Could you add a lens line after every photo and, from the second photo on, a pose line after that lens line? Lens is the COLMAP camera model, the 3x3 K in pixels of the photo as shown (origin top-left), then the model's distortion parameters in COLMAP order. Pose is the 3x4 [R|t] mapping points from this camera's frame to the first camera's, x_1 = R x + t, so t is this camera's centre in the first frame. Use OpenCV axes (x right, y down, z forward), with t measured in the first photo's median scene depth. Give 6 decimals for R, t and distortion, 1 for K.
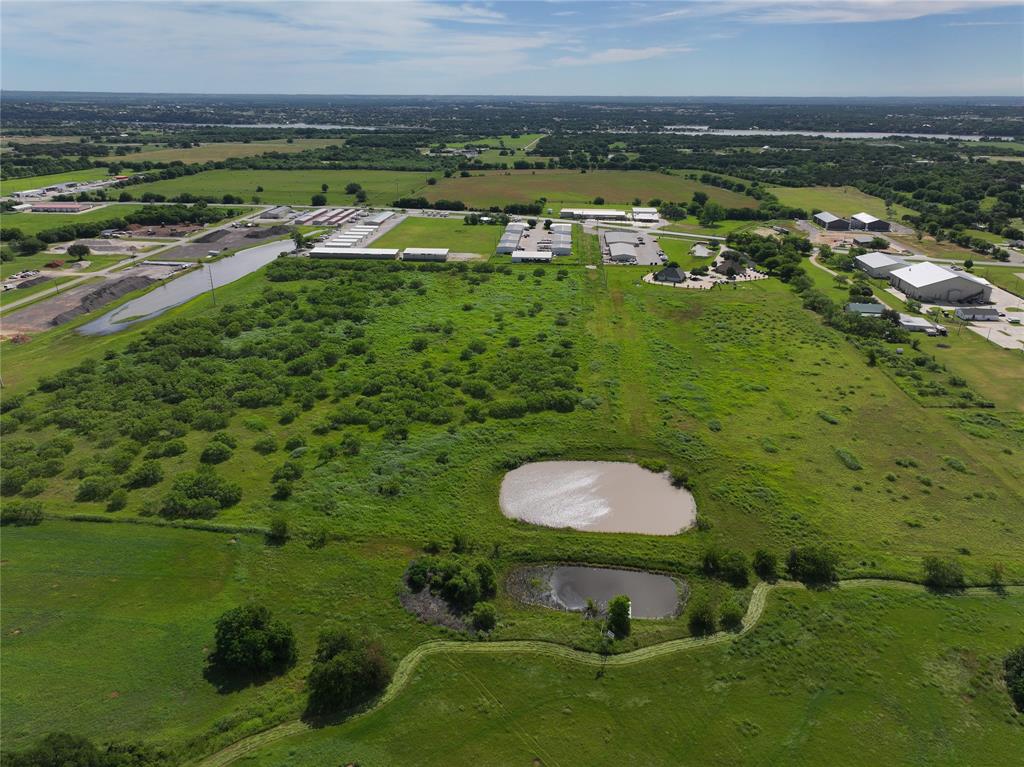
lens RADIAL K [[709.8, 0, 517.1], [0, 709.8, 401.8], [0, 0, 1]] dist [-0.001017, 0.017195]
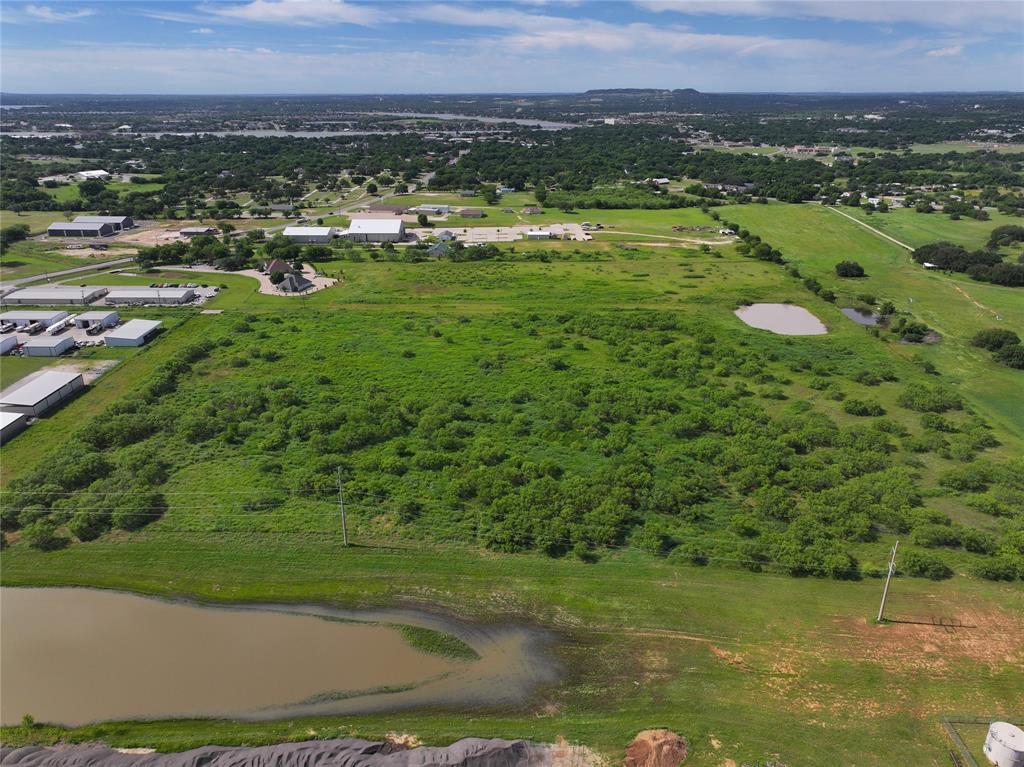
lens RADIAL K [[709.8, 0, 511.1], [0, 709.8, 386.1], [0, 0, 1]] dist [-0.001017, 0.017195]
pose [[-0.079557, -0.384105, 0.919856, -0.937171], [0.394349, 0.835374, 0.382935, -0.409792], [-0.915510, 0.393210, 0.085011, 0.944956]]
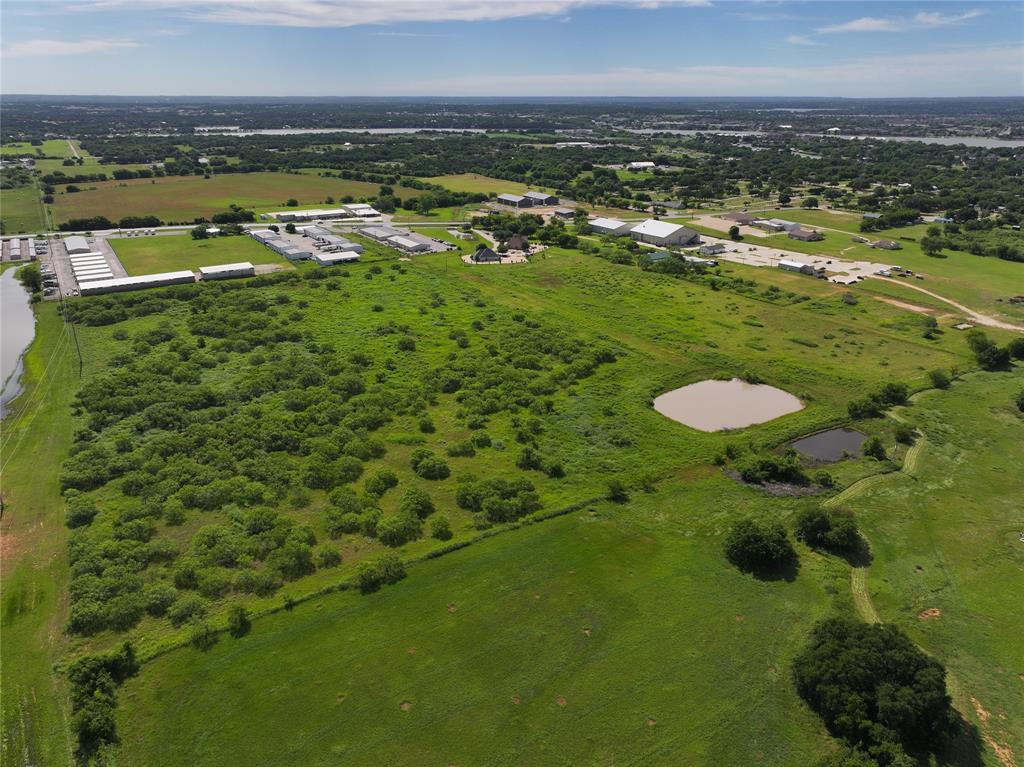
lens RADIAL K [[709.8, 0, 516.1], [0, 709.8, 390.8], [0, 0, 1]] dist [-0.001017, 0.017195]
pose [[0.788682, -0.239549, 0.566213, -0.571855], [0.246658, 0.966887, 0.065493, -0.043400], [-0.563153, 0.088008, 0.821653, 0.093041]]
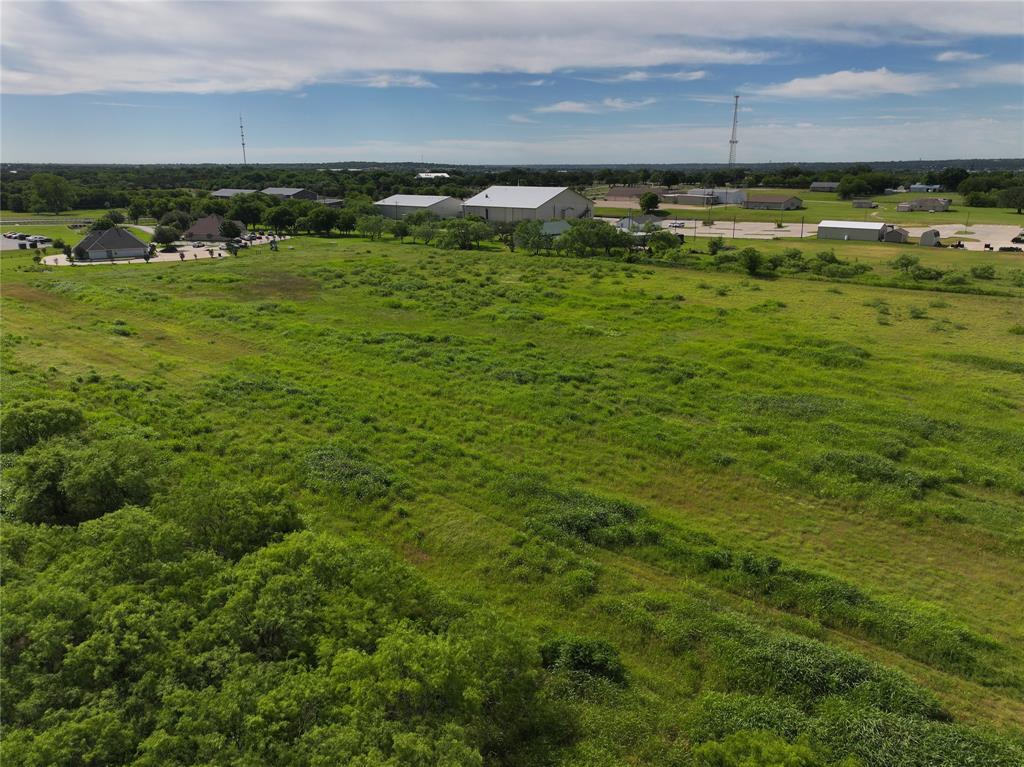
lens RADIAL K [[709.8, 0, 510.5], [0, 709.8, 395.2], [0, 0, 1]] dist [-0.001017, 0.017195]
pose [[0.569814, -0.259264, 0.779804, -0.002357], [0.331328, 0.940863, 0.070705, -0.061305], [-0.752020, 0.218083, 0.622018, 0.762340]]
